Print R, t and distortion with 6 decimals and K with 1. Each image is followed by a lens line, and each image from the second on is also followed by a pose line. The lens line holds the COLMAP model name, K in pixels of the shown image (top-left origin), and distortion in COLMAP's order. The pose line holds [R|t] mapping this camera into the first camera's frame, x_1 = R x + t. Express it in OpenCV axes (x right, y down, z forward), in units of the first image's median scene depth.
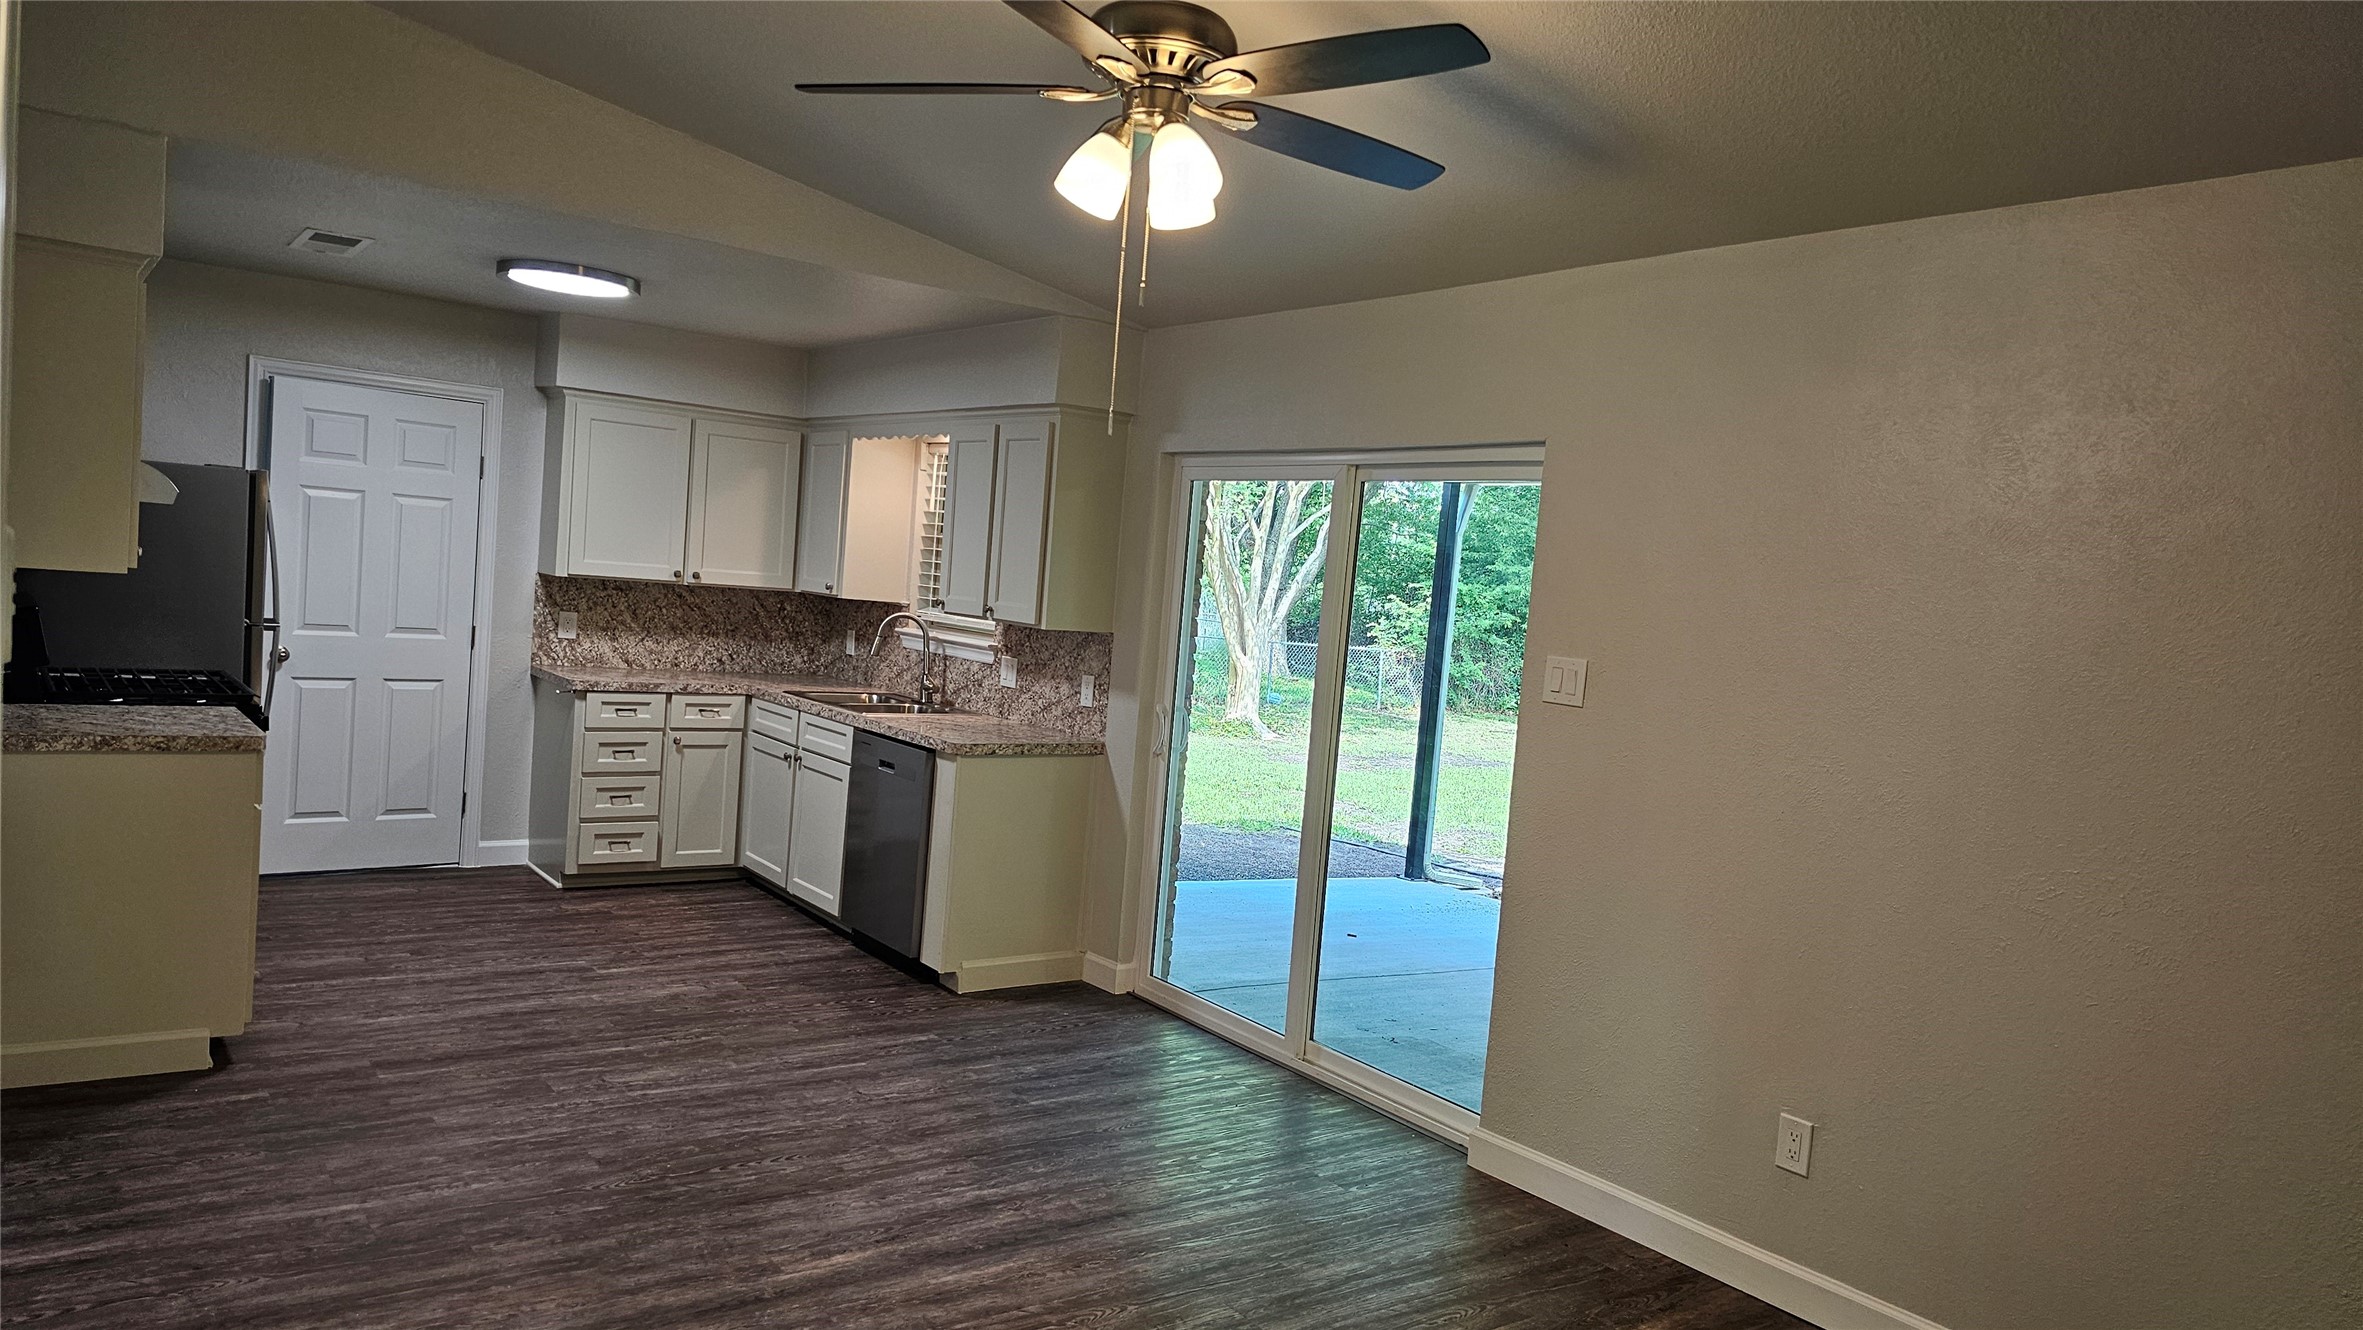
lens RADIAL K [[1584.8, 0, 1170.5], [0, 1584.8, 684.7], [0, 0, 1]] dist [0.048869, -0.046820]
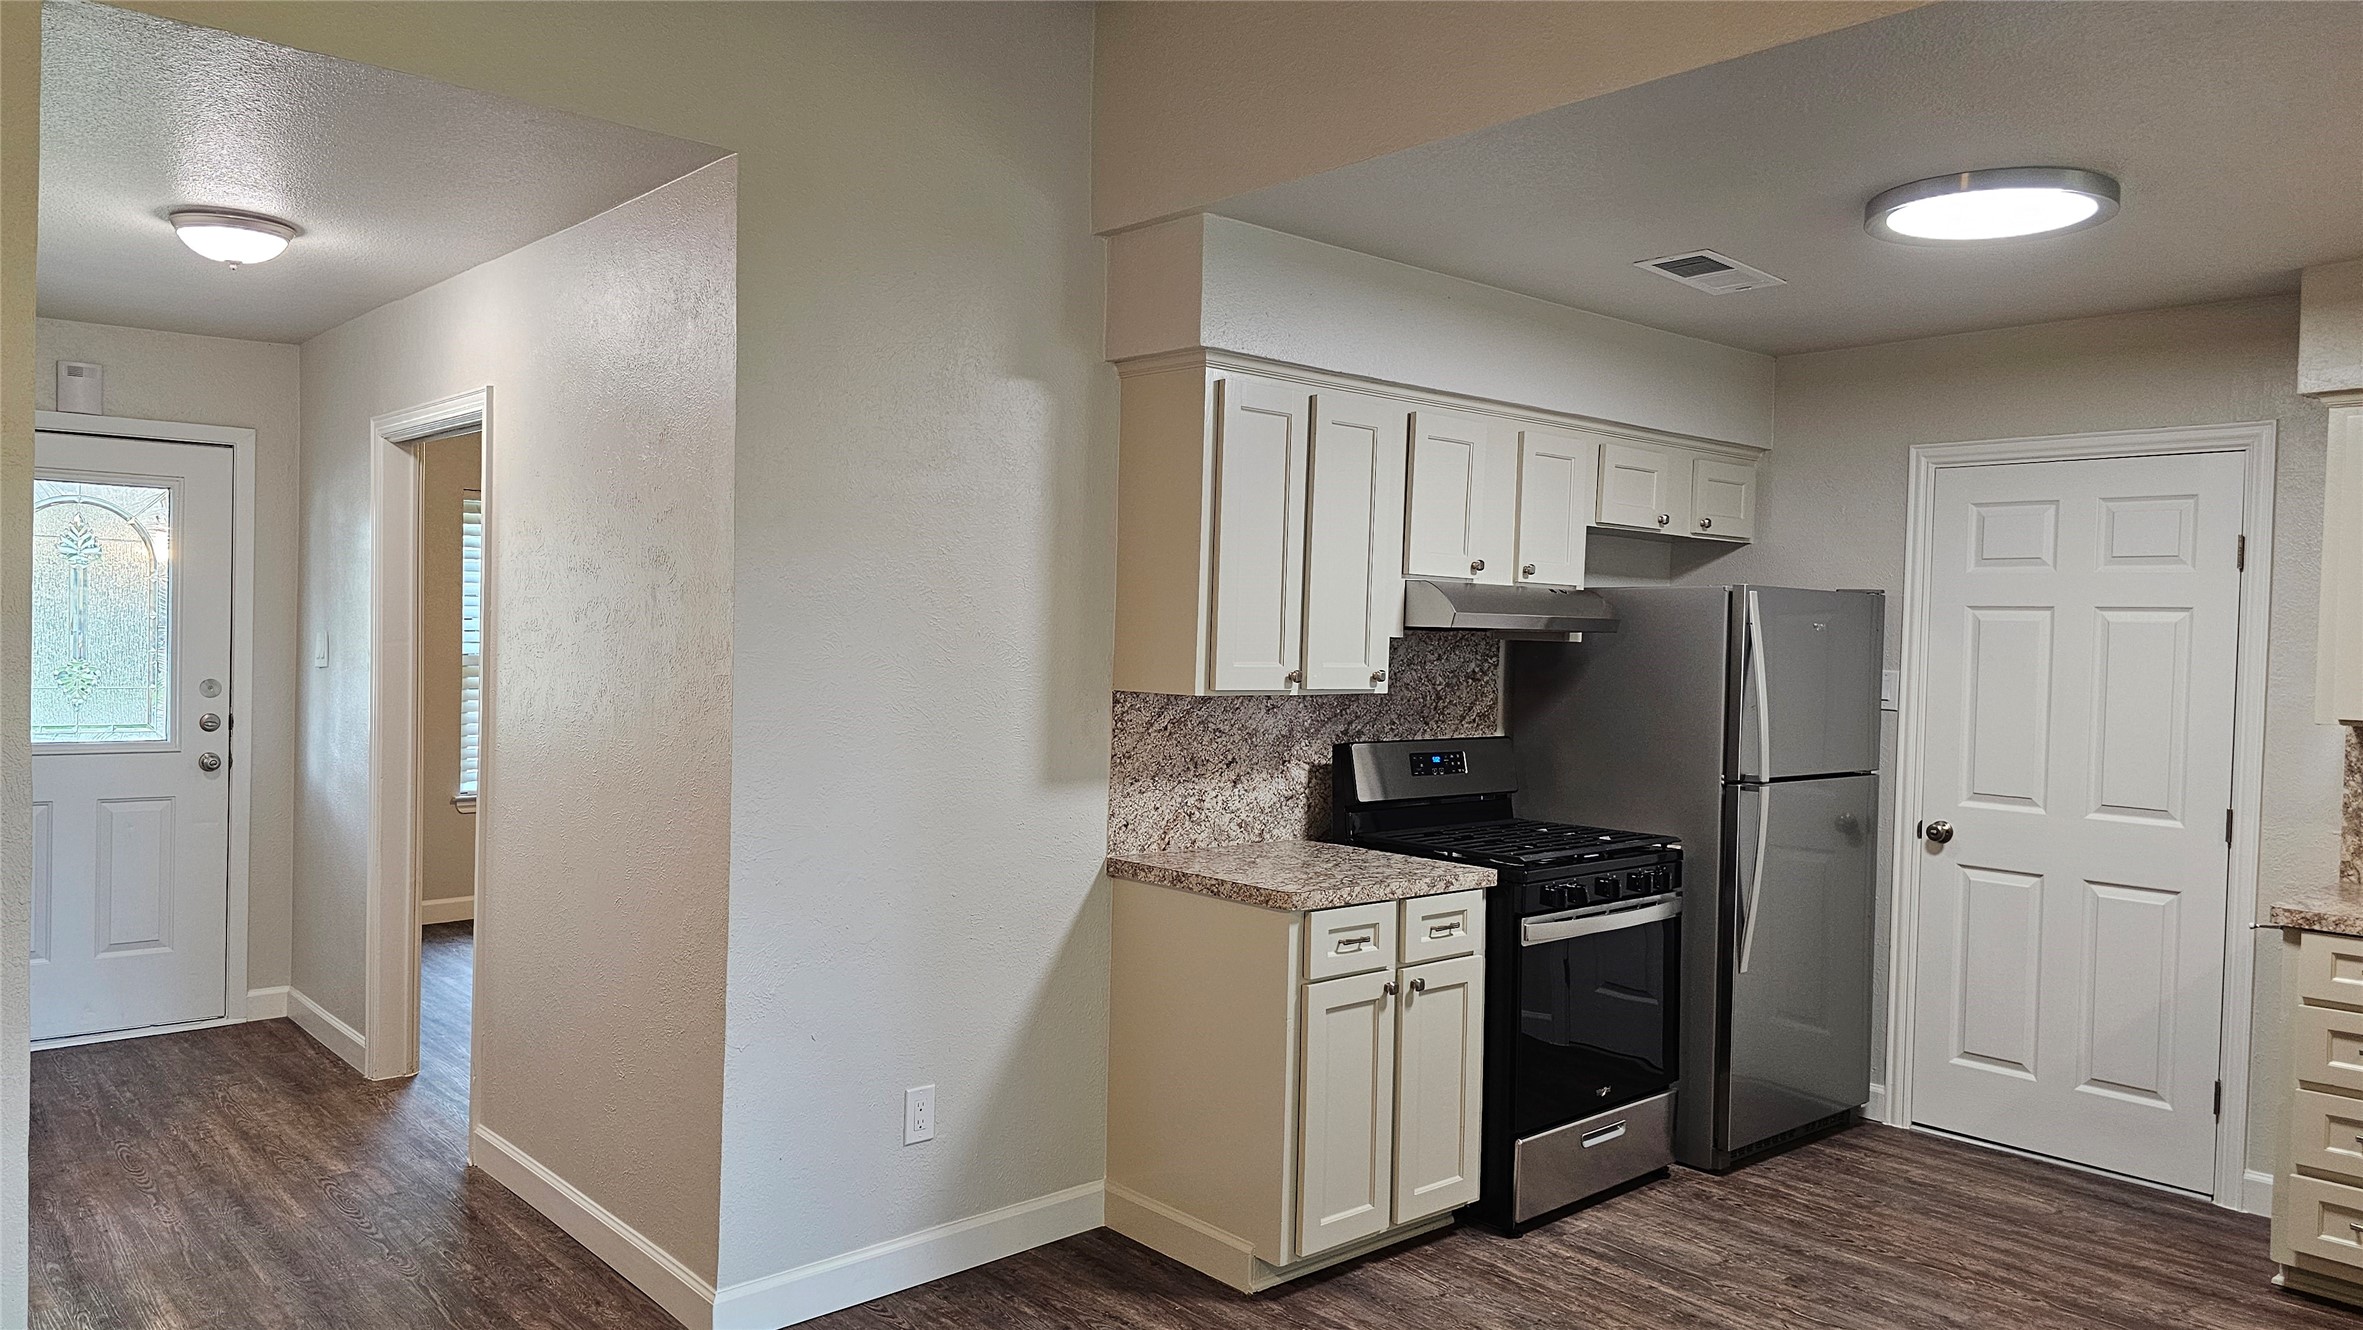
lens RADIAL K [[1584.8, 0, 1150.3], [0, 1584.8, 659.5], [0, 0, 1]] dist [0.048869, -0.046820]
pose [[0.091591, -0.061480, -0.993897, 0.148149], [-0.088290, 0.993660, -0.069601, -0.014681], [0.991875, 0.094126, 0.085583, 0.547152]]
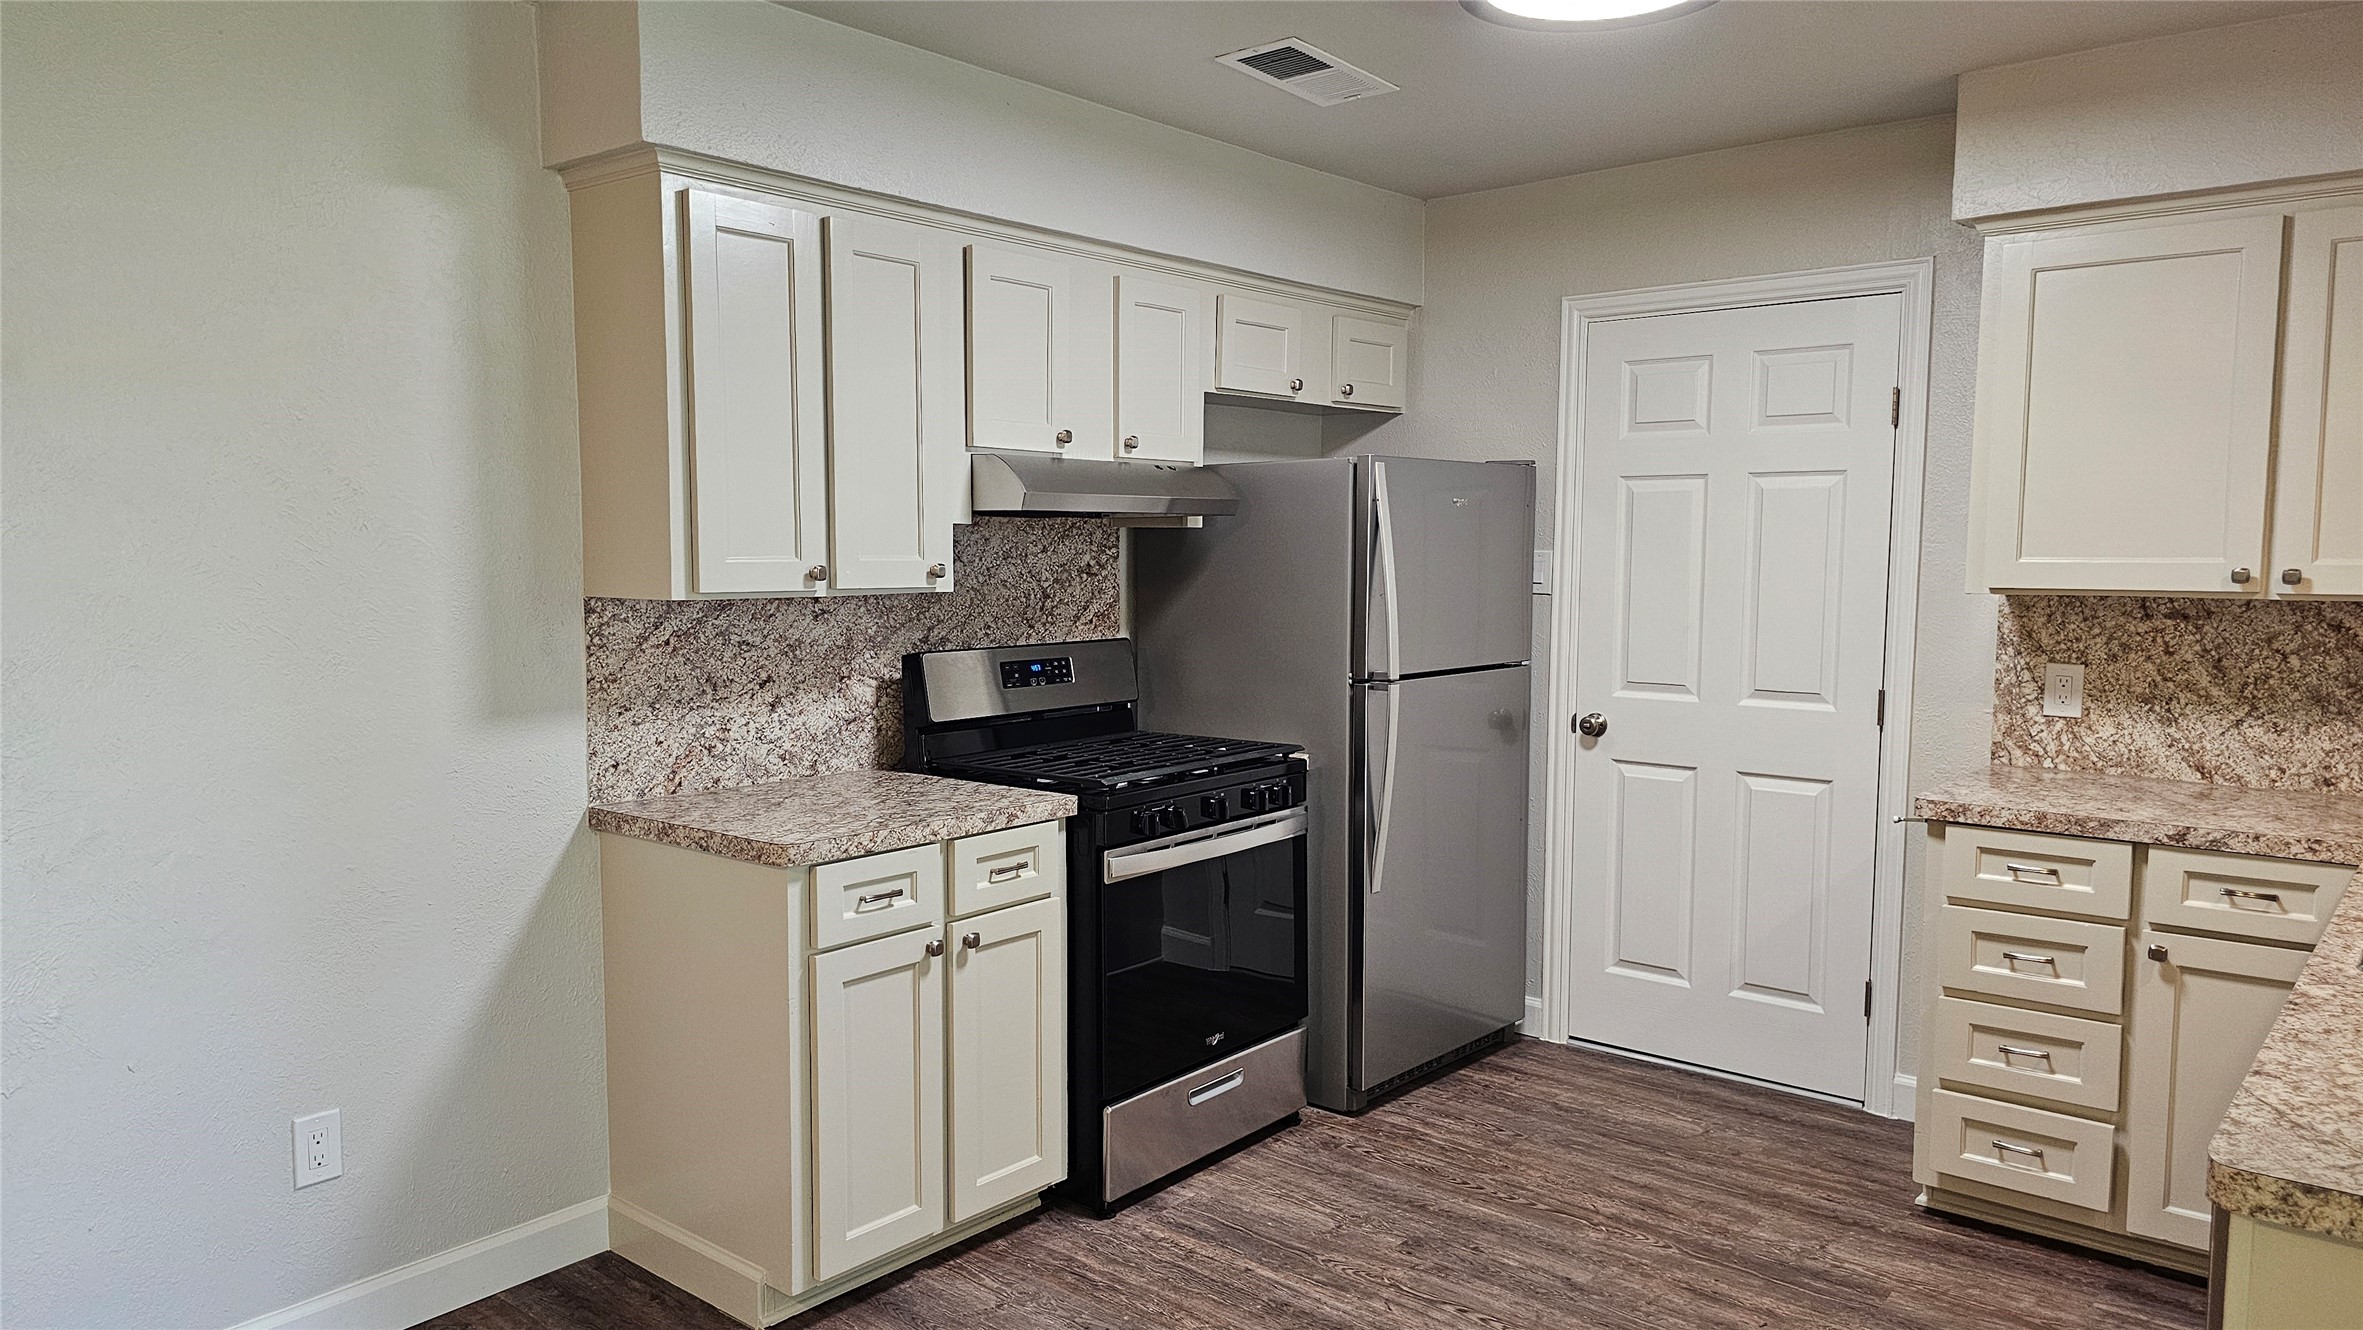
lens RADIAL K [[1584.8, 0, 1147.8], [0, 1584.8, 685.2], [0, 0, 1]] dist [0.048869, -0.046820]
pose [[0.227267, 0.006369, -0.973812, 0.057450], [-0.050495, 0.998711, -0.005252, -0.022869], [0.972523, 0.050366, 0.227295, 0.639409]]
